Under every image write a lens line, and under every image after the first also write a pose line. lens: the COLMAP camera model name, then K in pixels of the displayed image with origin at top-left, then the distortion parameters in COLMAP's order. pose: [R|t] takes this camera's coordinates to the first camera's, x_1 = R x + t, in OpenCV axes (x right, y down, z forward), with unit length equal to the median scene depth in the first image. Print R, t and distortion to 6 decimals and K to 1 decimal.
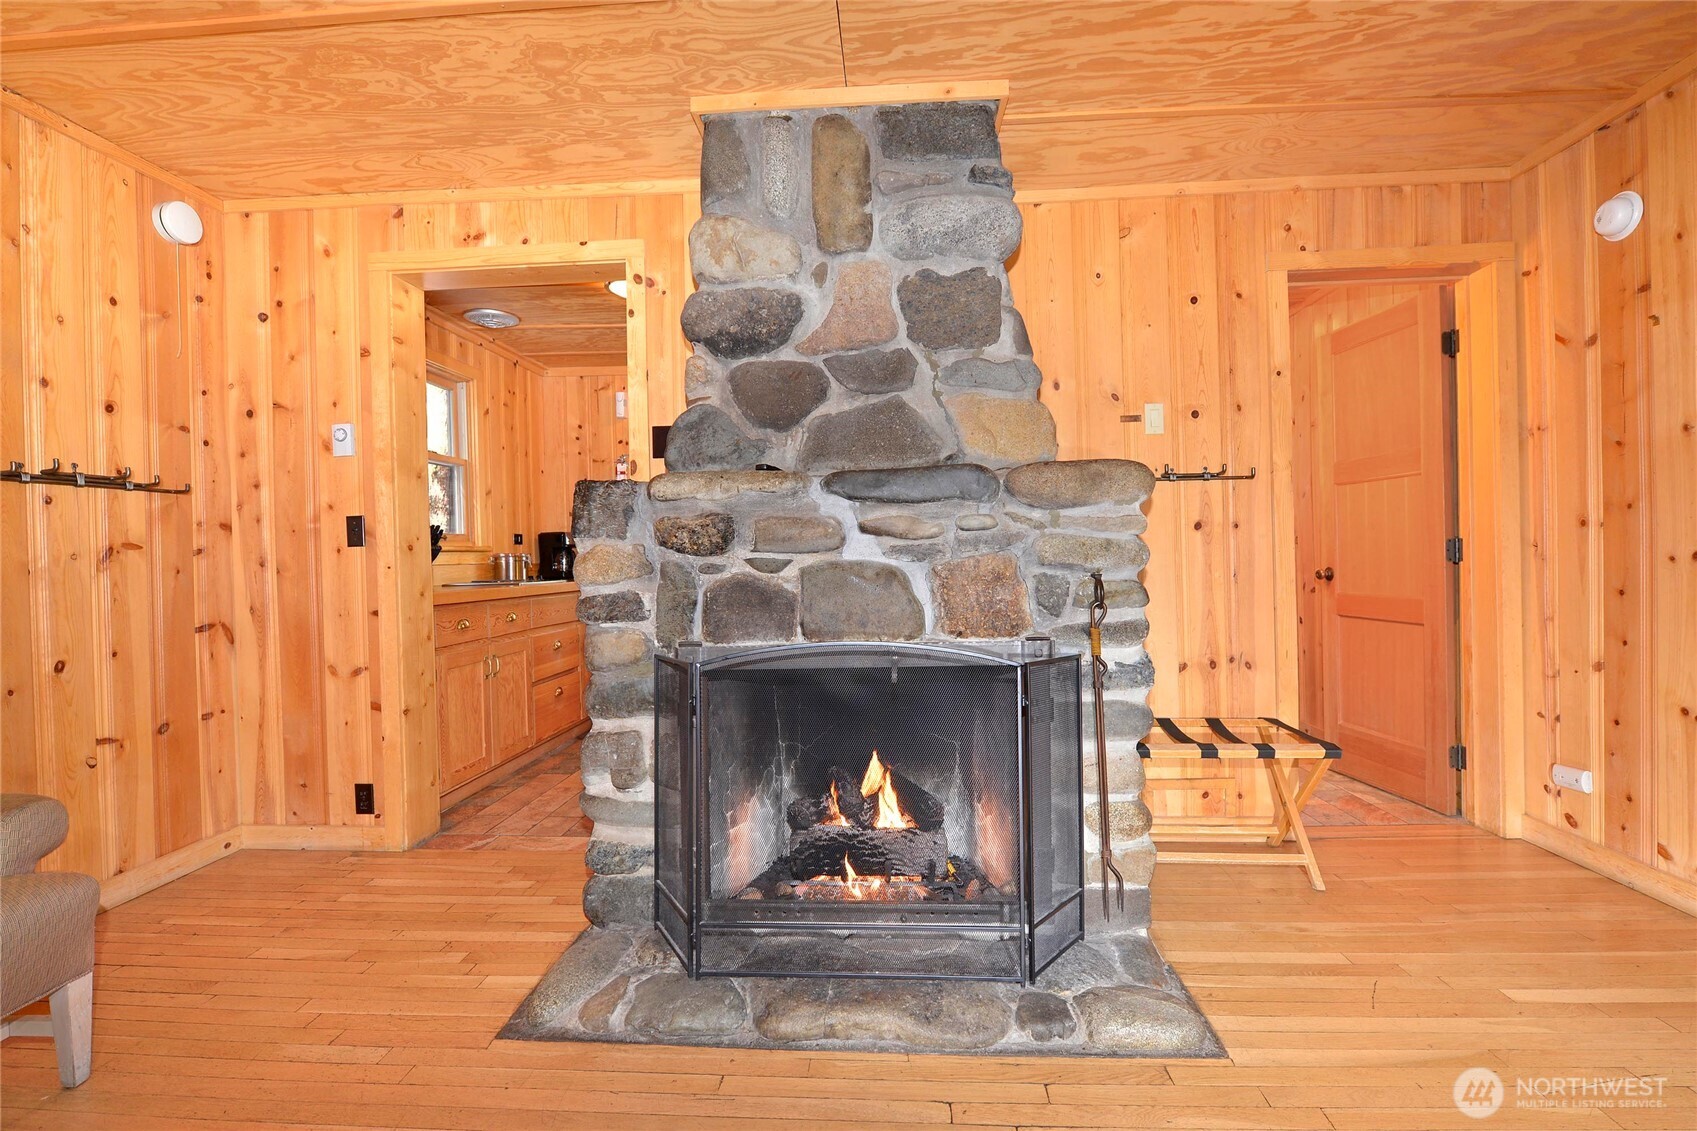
lens RADIAL K [[767.8, 0, 851.3], [0, 767.8, 565.1], [0, 0, 1]] dist [-0.012721, -0.001318]
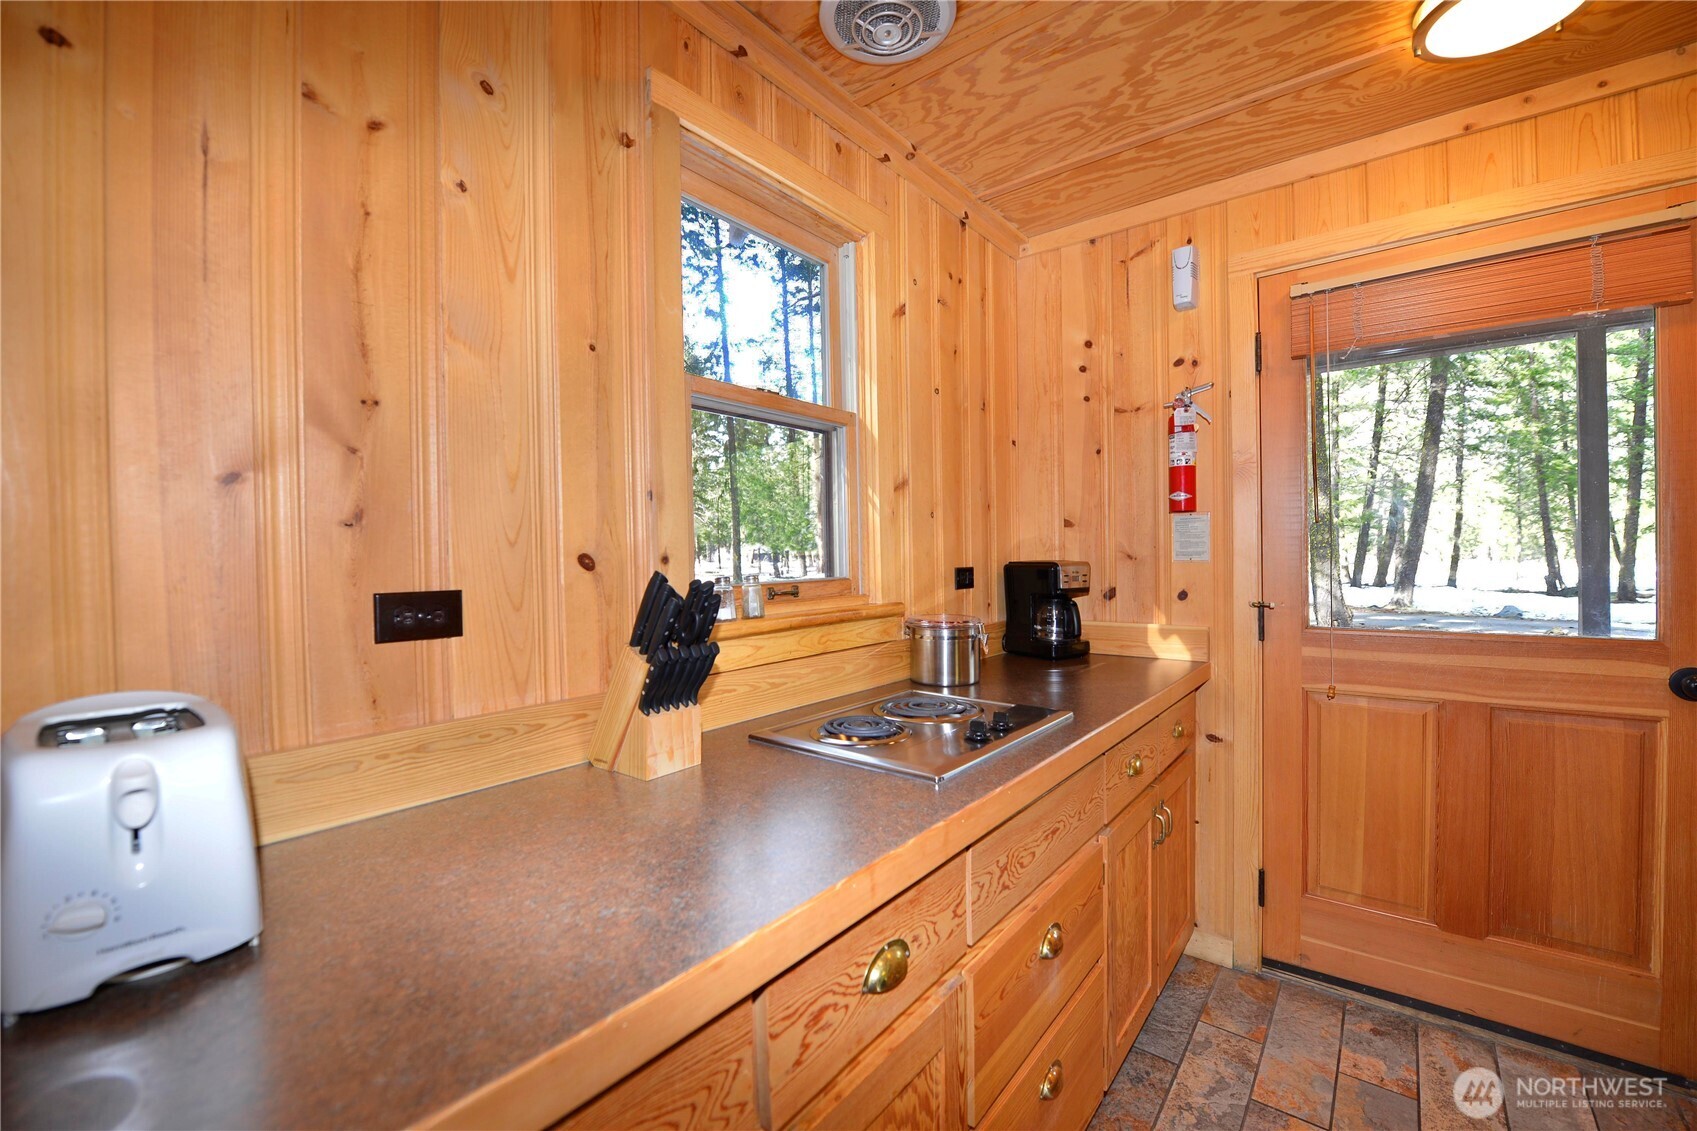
lens RADIAL K [[678.2, 0, 845.6], [0, 678.2, 563.4], [0, 0, 1]] dist [-0.021078, -0.001014]
pose [[0.810934, 0.016329, -0.584909, -0.251334], [-0.009477, 0.999846, 0.014774, -0.050687], [0.585060, -0.006437, 0.810964, 0.623179]]
